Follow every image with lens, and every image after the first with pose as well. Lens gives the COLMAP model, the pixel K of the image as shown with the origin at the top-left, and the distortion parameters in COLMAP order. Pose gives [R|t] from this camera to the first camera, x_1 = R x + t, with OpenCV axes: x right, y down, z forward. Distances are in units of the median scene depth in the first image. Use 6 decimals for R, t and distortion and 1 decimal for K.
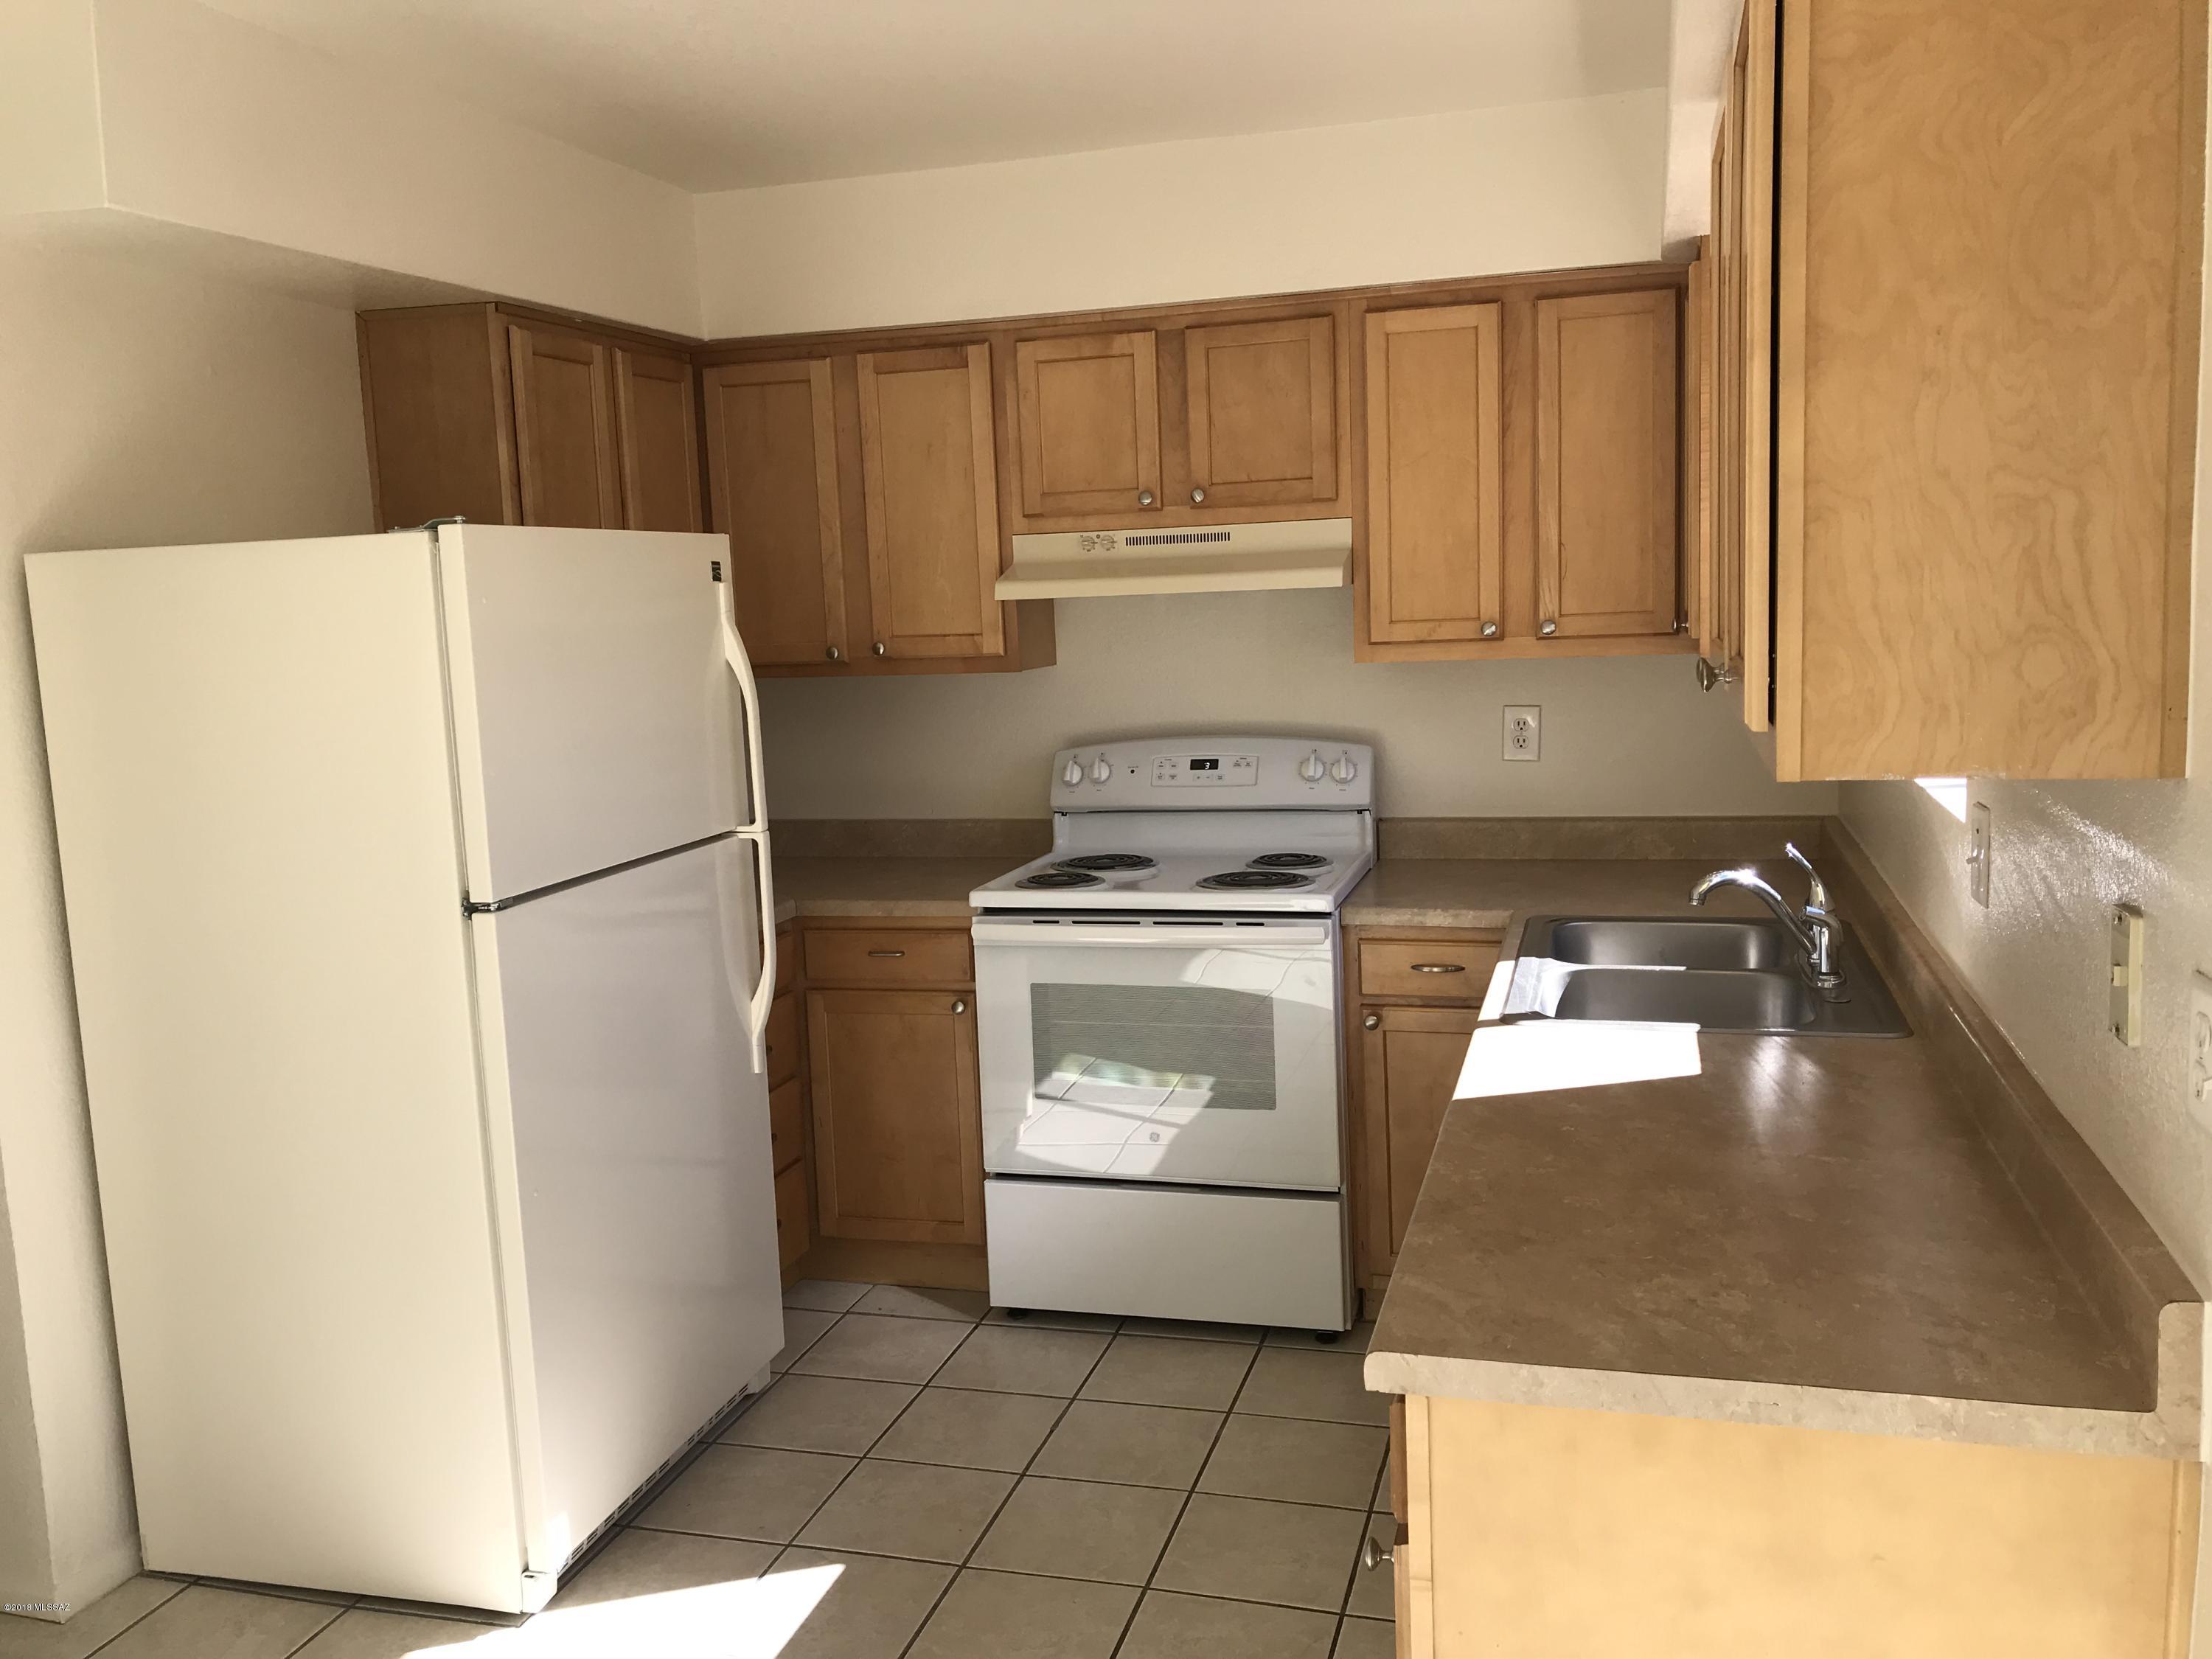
lens RADIAL K [[1798.3, 0, 1106.0], [0, 1798.3, 829.5], [0, 0, 1]] dist [0.127408, -0.372557]
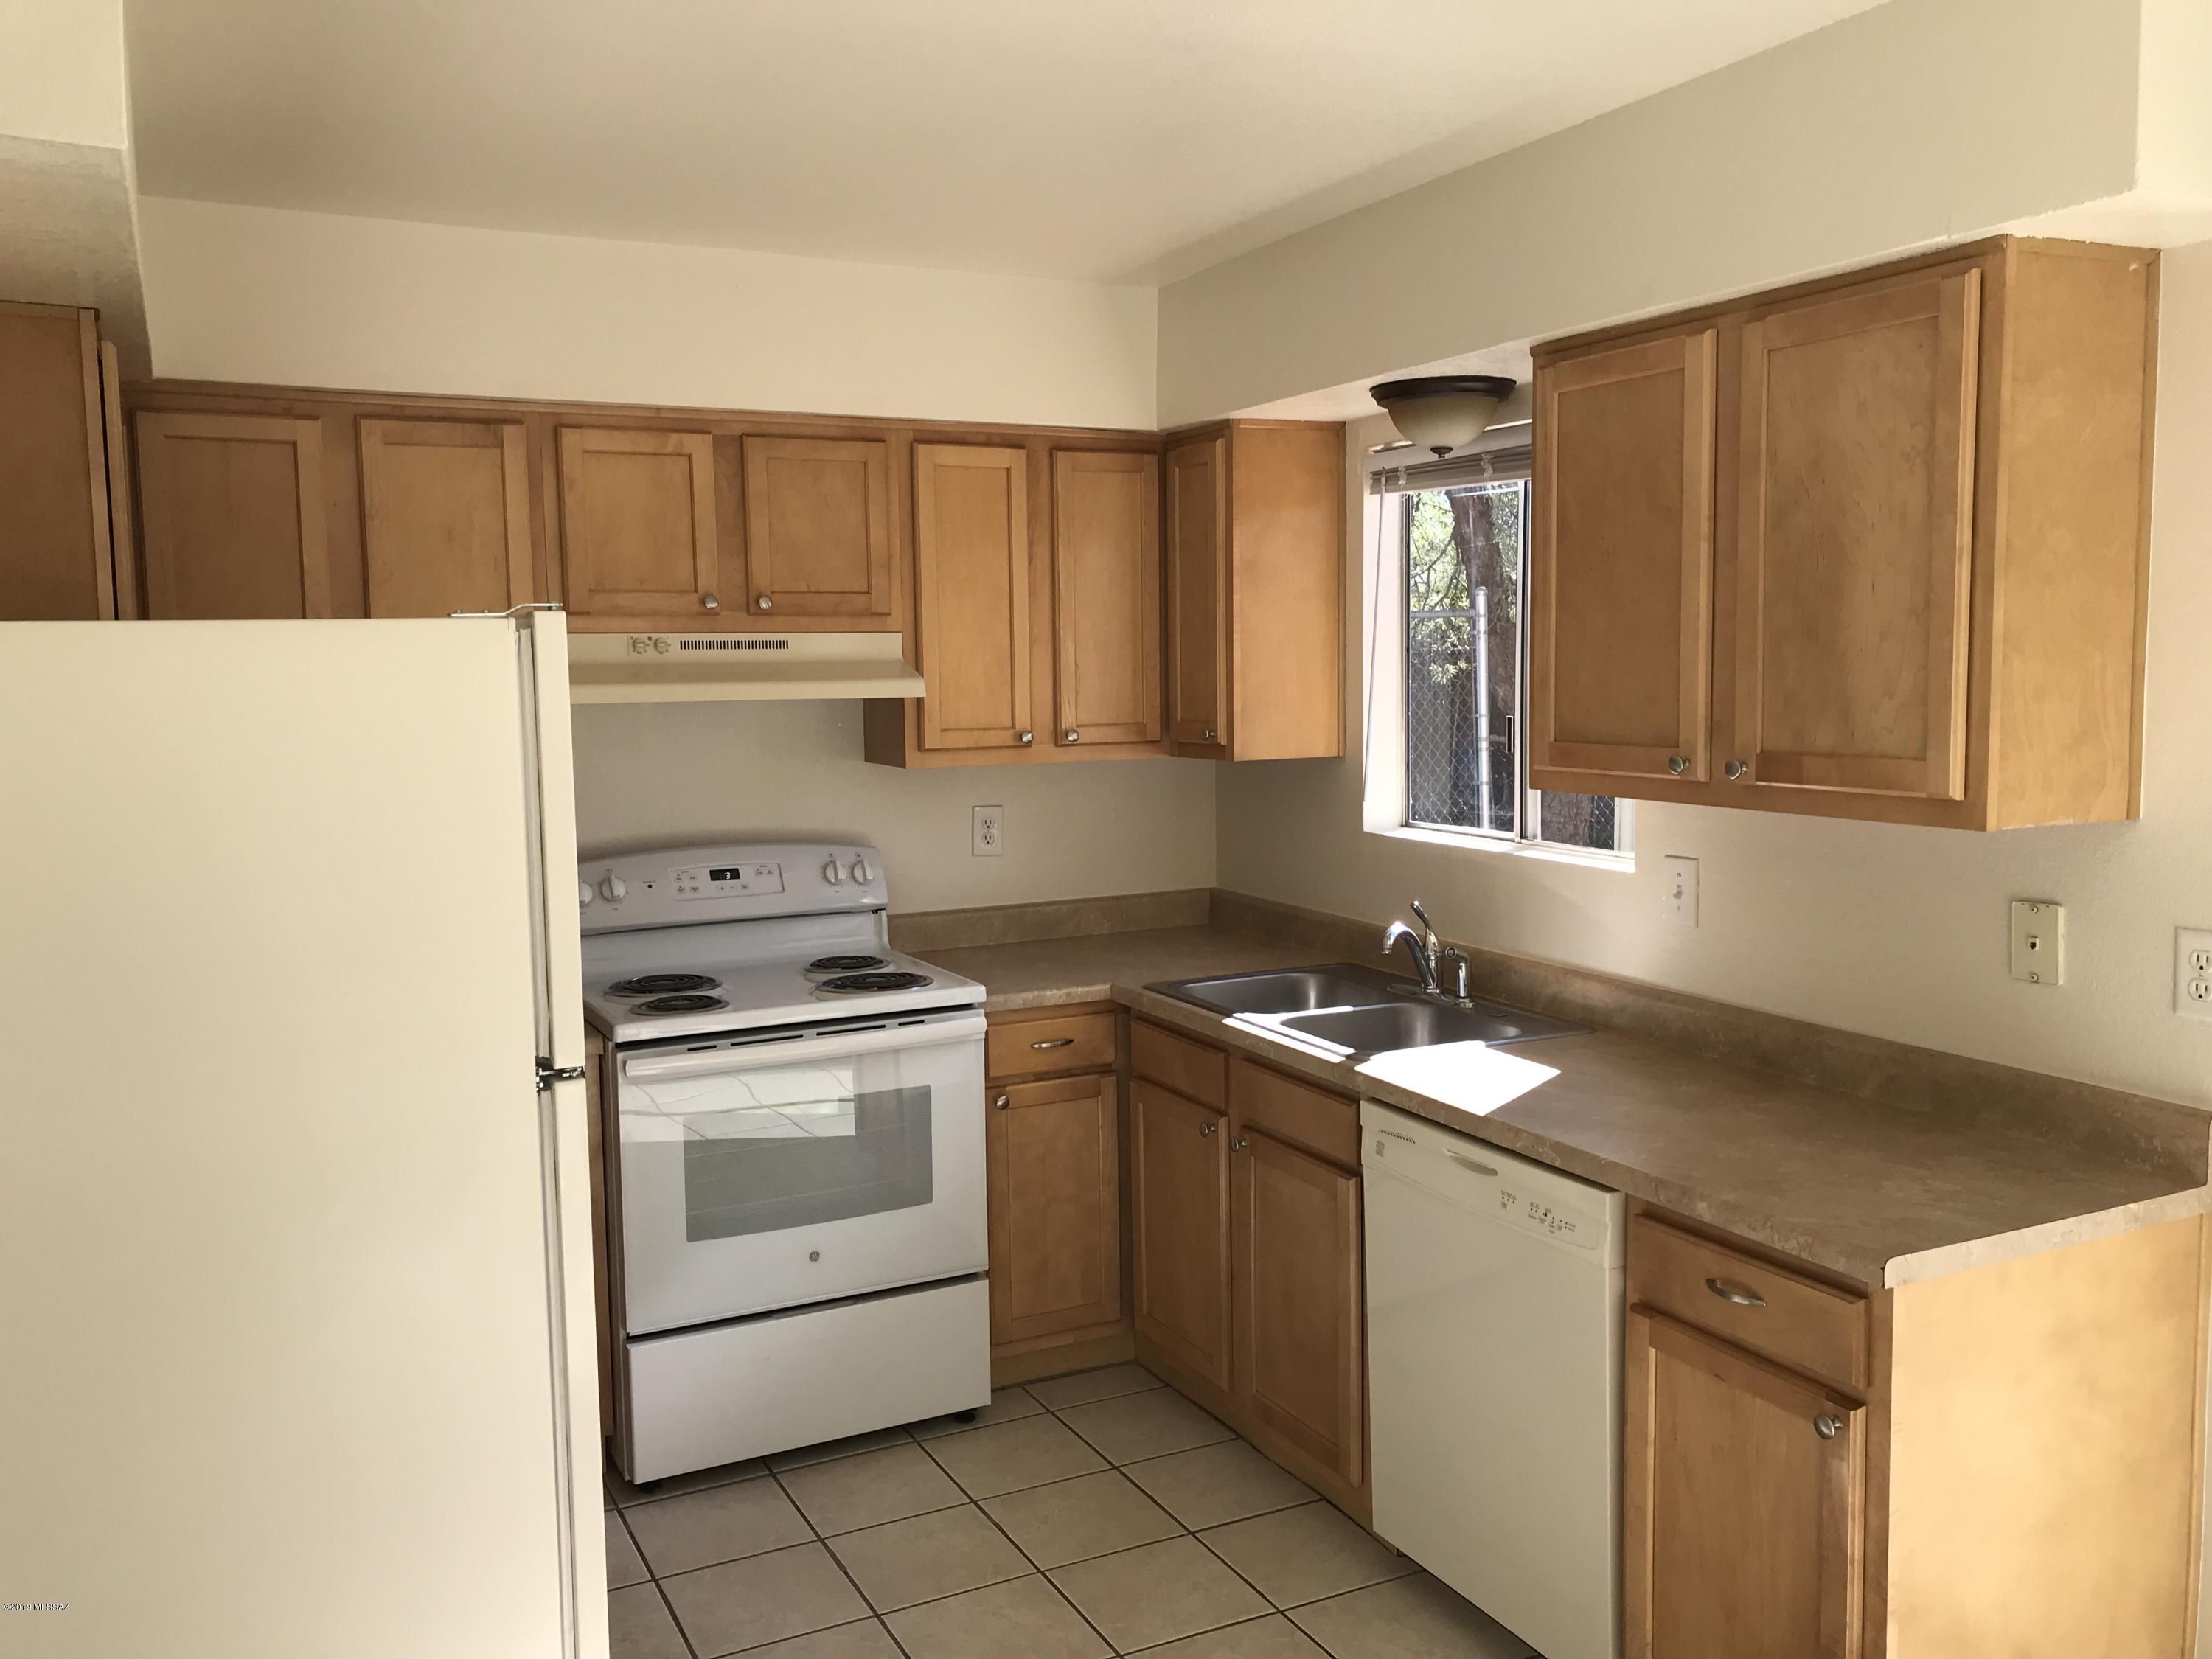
lens RADIAL K [[1798.3, 0, 1106.0], [0, 1798.3, 829.5], [0, 0, 1]] dist [0.127408, -0.372557]
pose [[0.731568, -0.036718, 0.680779, -0.492267], [0.077712, 0.996532, -0.029762, -0.016449], [-0.677325, 0.074677, 0.731884, 0.153762]]
